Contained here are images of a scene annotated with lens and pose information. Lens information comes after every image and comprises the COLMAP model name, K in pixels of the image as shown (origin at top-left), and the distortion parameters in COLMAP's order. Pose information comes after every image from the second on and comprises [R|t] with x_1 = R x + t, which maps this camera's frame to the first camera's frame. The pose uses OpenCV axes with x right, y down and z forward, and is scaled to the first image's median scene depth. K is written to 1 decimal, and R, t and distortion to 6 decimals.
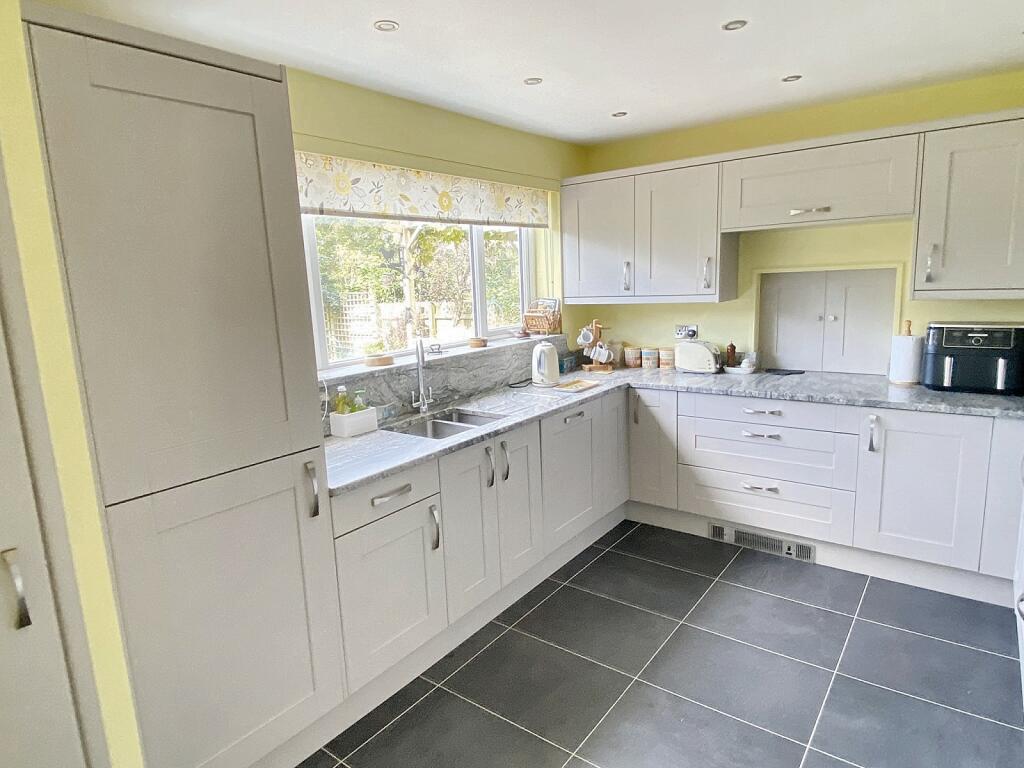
lens RADIAL K [[599.0, 0, 507.0], [0, 599.0, 380.2], [0, 0, 1]] dist [0.083734, -0.086300]
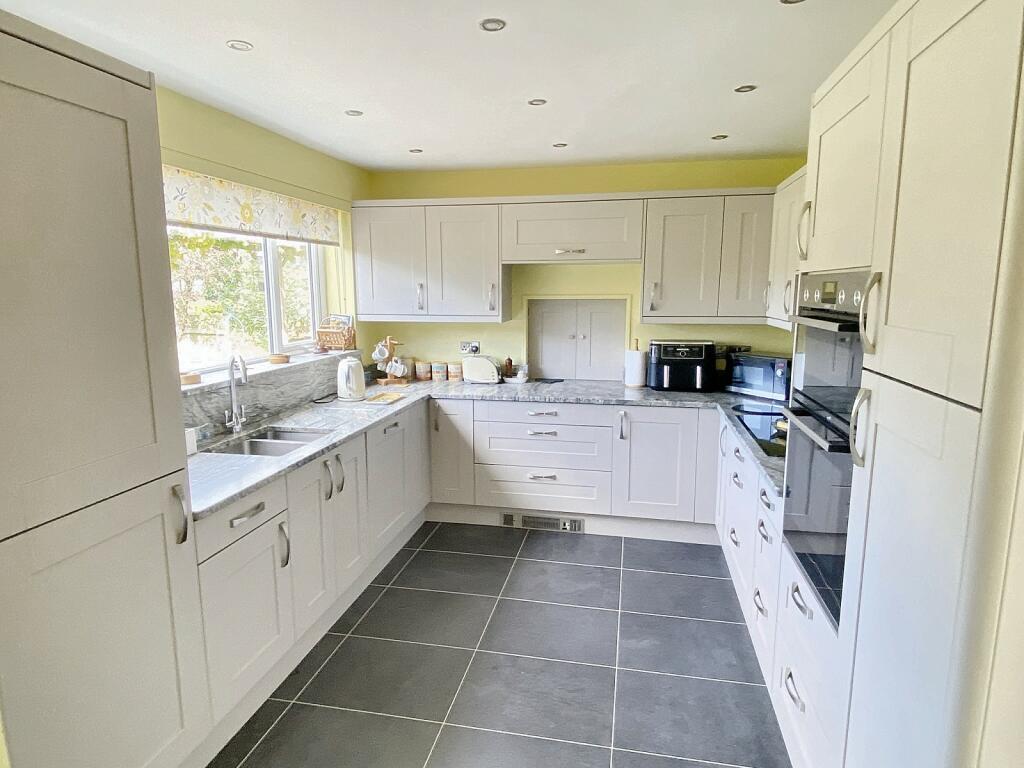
lens RADIAL K [[599.0, 0, 507.0], [0, 599.0, 380.2], [0, 0, 1]] dist [0.083734, -0.086300]
pose [[0.902907, -0.026230, 0.429036, -0.152365], [0.037526, 0.999136, -0.017890, 0.004166], [-0.428195, 0.032253, 0.903110, -0.051367]]
